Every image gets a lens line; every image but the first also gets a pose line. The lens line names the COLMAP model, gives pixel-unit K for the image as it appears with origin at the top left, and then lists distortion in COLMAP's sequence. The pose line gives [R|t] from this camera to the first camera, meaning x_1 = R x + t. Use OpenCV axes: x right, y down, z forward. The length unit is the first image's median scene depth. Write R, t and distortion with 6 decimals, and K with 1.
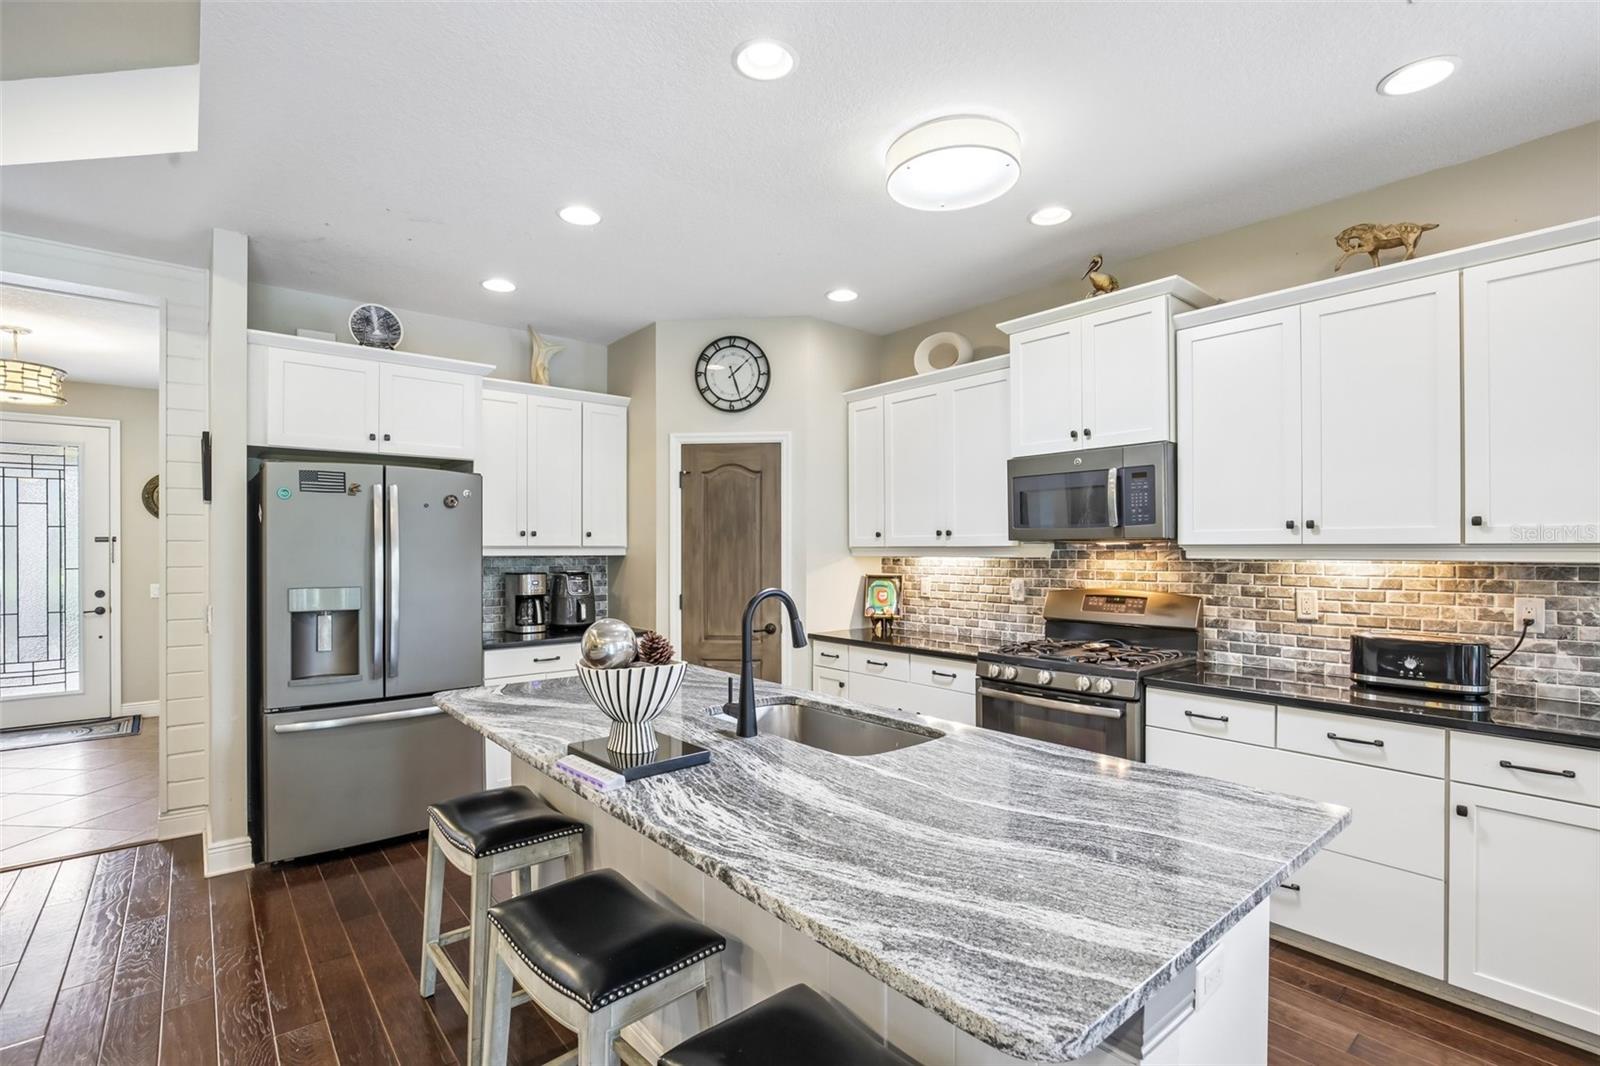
lens RADIAL K [[738.6, 0, 808.3], [0, 738.6, 547.3], [0, 0, 1]] dist [-0.015441, 0.000909]
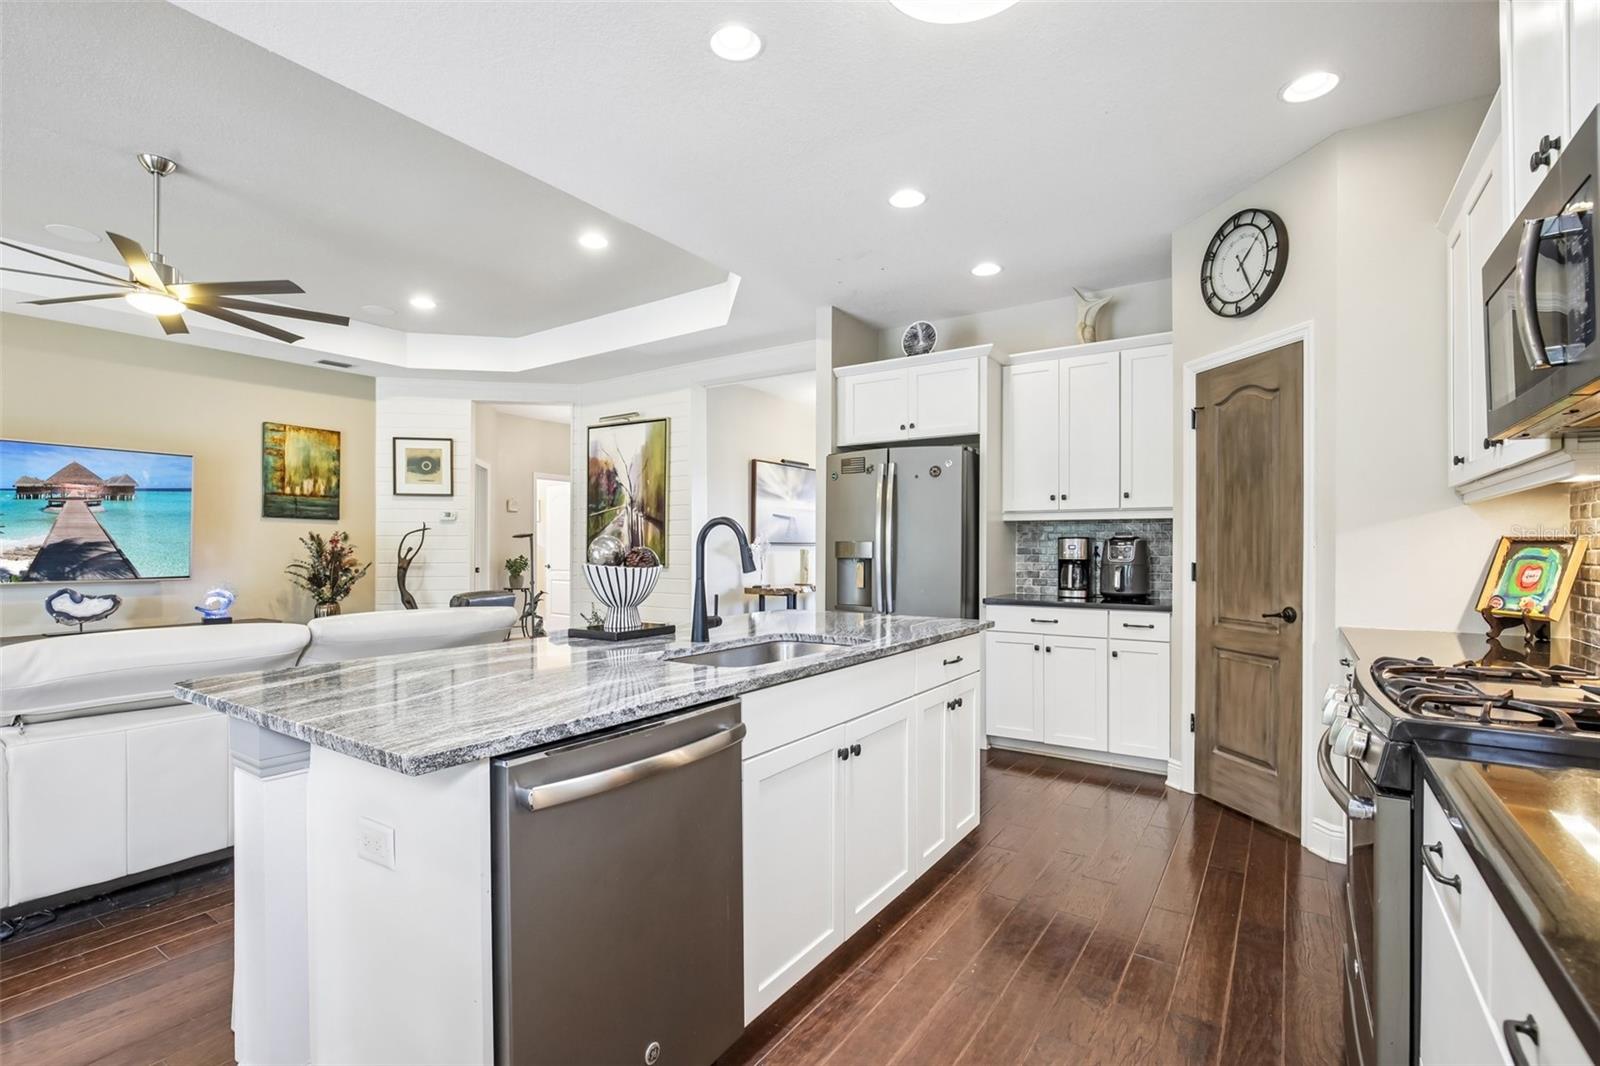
lens RADIAL K [[742.8, 0, 793.1], [0, 742.8, 550.8], [0, 0, 1]] dist [-0.015186, 0.000255]
pose [[0.269647, 0.006971, -0.962934, 0.511407], [0.003070, 0.999962, 0.008099, 0.046291], [0.962954, -0.005140, 0.269615, 0.388565]]
